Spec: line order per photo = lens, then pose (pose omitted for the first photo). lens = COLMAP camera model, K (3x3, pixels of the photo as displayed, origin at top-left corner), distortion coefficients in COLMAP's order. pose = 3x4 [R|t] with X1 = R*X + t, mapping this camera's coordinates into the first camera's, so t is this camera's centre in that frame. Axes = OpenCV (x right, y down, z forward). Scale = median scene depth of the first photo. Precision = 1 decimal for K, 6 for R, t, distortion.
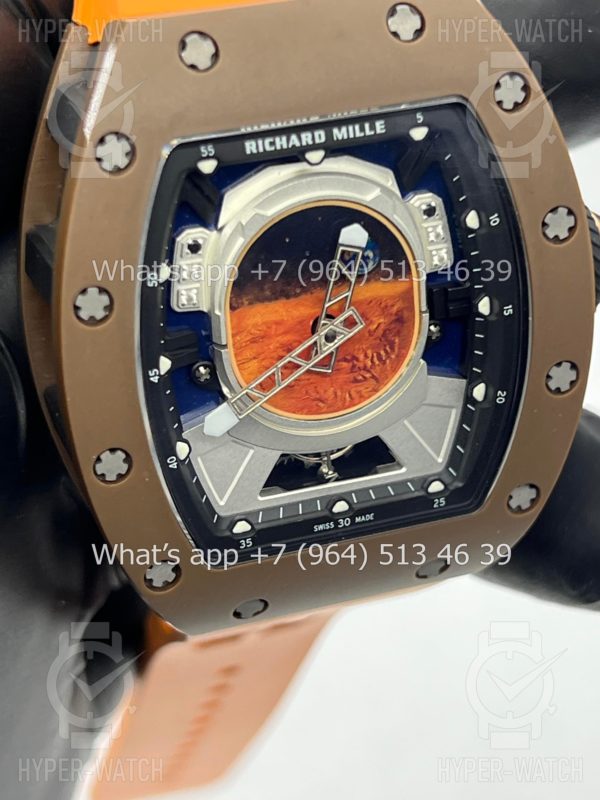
lens RADIAL K [[1963.8, 0, 299.1], [0, 1963.8, 400.9], [0, 0, 1]] dist [0.208416, 0.000000]
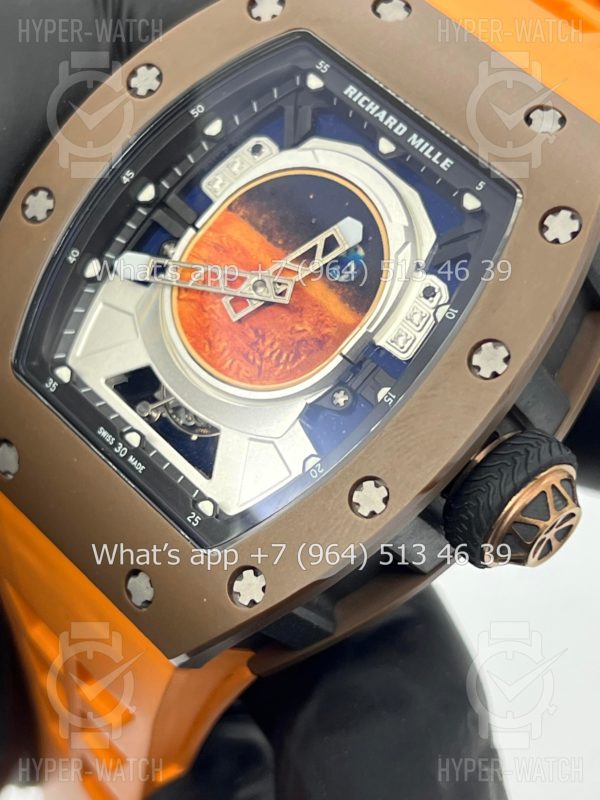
lens RADIAL K [[1963.8, 0, 268.8], [0, 1963.8, 379.9], [0, 0, 1]] dist [0.208416, 0.000000]
pose [[0.479526, 0.519857, -0.706968, 0.724065], [-0.841739, 0.500221, -0.203110, 0.182127], [0.248052, 0.692479, 0.677453, 0.377580]]
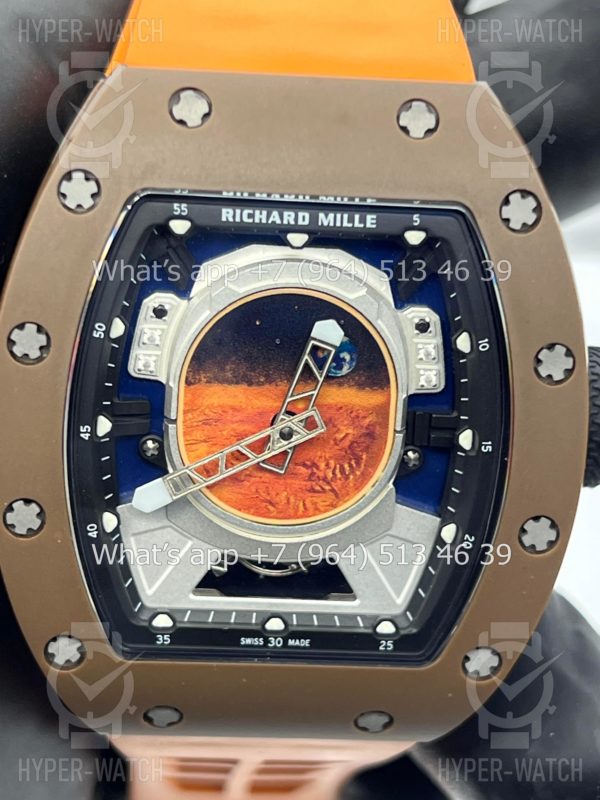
lens RADIAL K [[1963.8, 0, 280.6], [0, 1963.8, 382.2], [0, 0, 1]] dist [0.208416, 0.000000]
pose [[0.960098, 0.181389, -0.212860, 0.207144], [-0.209580, 0.970623, -0.118186, 0.054217], [0.185169, 0.158081, 0.969909, 0.089818]]
